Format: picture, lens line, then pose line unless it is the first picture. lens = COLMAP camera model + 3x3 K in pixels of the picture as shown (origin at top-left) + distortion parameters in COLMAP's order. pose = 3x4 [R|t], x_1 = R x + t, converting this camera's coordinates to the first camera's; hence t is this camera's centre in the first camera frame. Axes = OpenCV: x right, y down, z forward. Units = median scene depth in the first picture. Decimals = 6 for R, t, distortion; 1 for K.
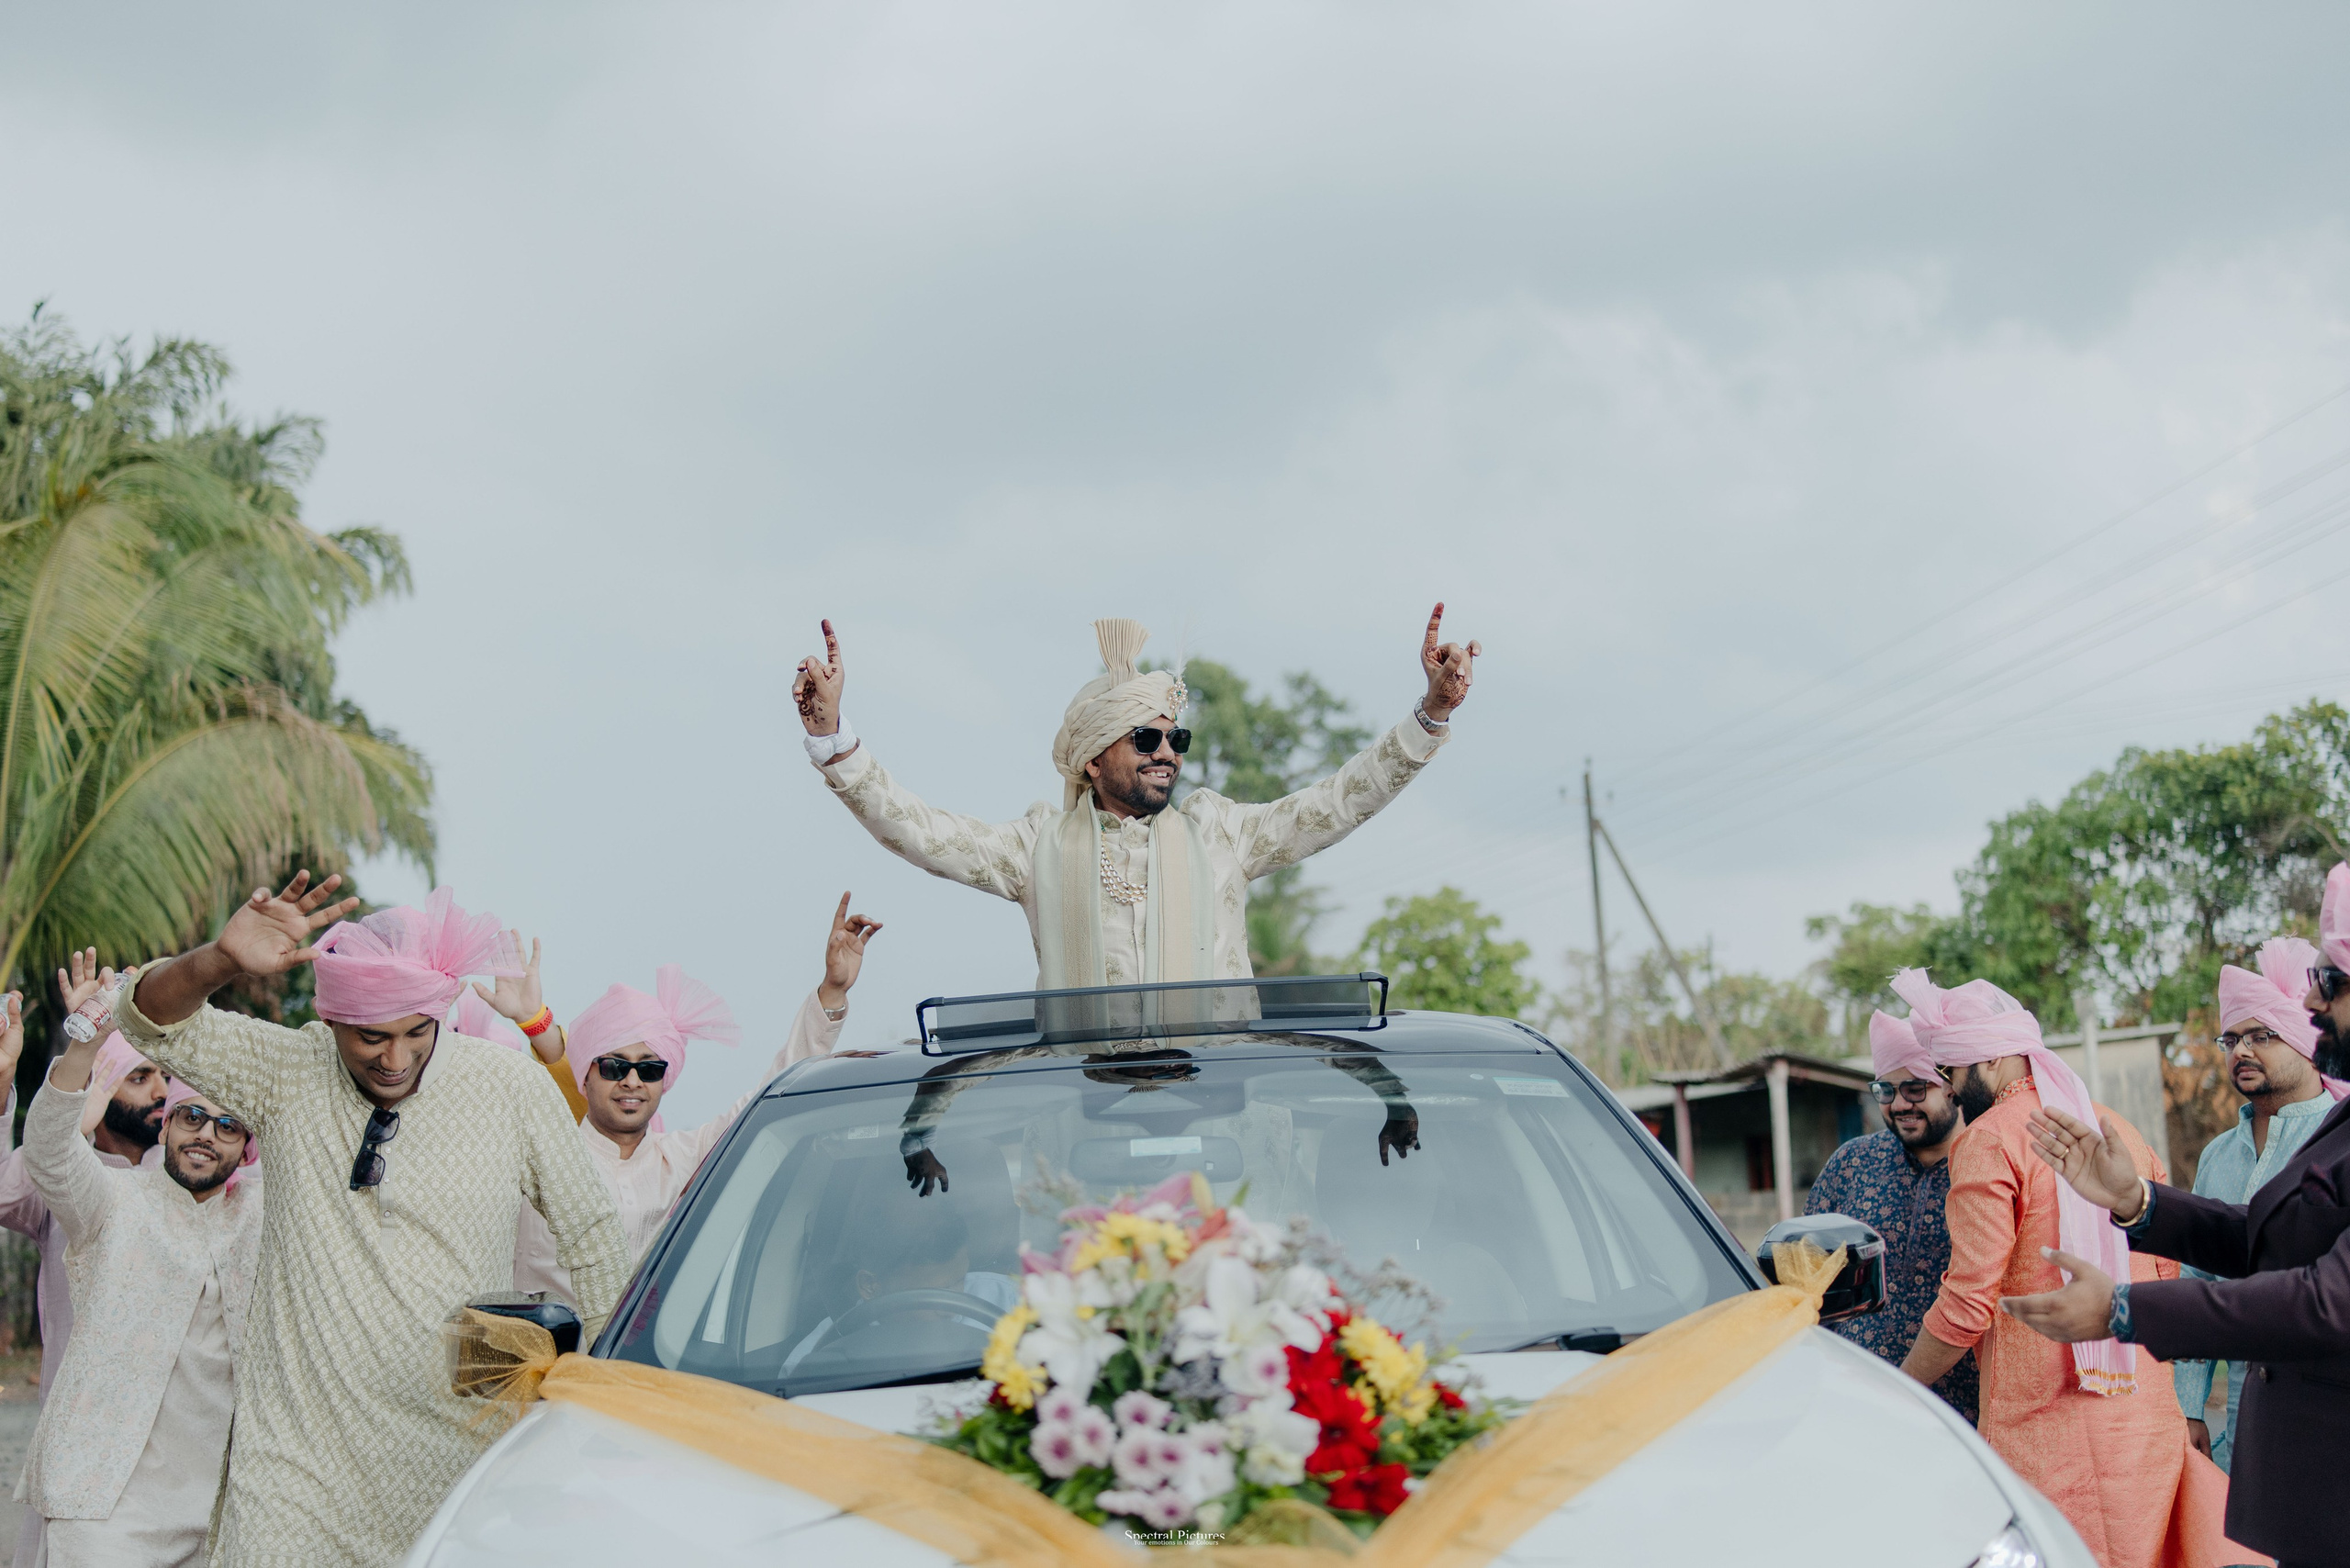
lens RADIAL K [[2547.8, 0, 1169.4], [0, 2547.8, 703.4], [0, 0, 1]] dist [0.013034, -0.026991]
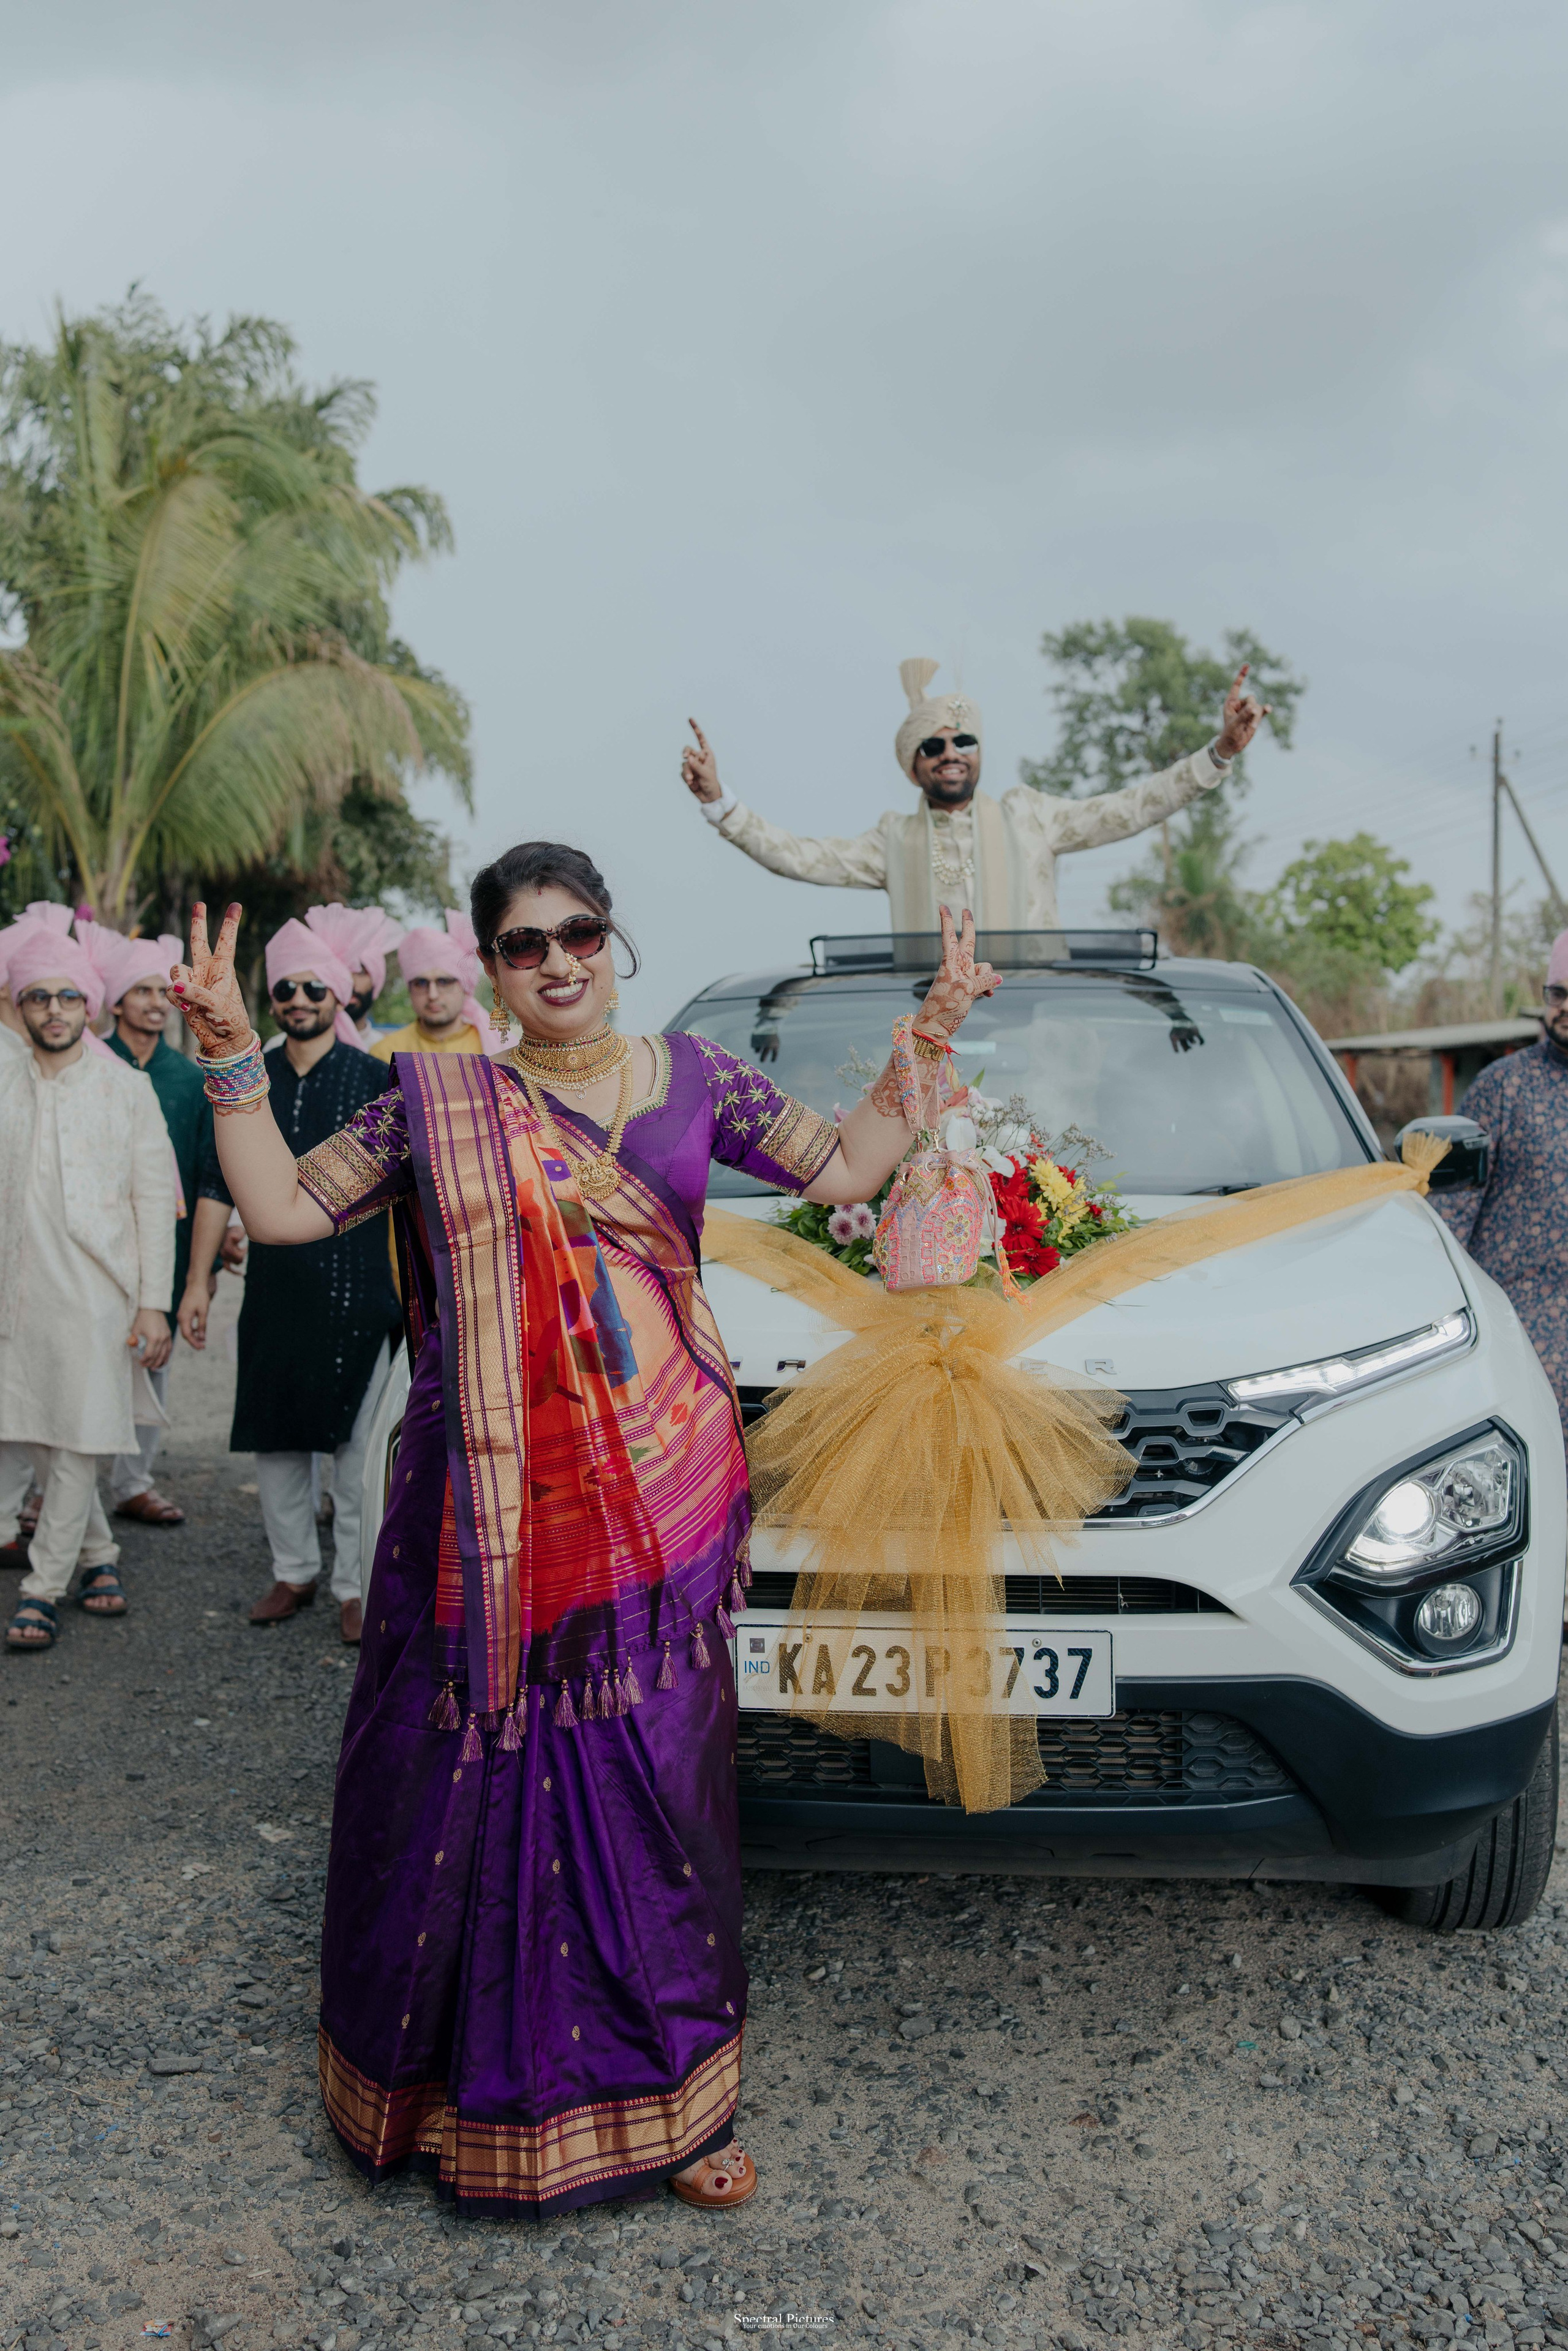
lens RADIAL K [[2548.7, 0, 777.7], [0, 2548.7, 1023.1], [0, 0, 1]] dist [0.013034, -0.026991]
pose [[0.986582, 0.039385, -0.158445, 0.038689], [-0.013485, 0.986809, 0.161329, -0.021667], [0.162709, -0.157028, 0.974099, -0.128195]]
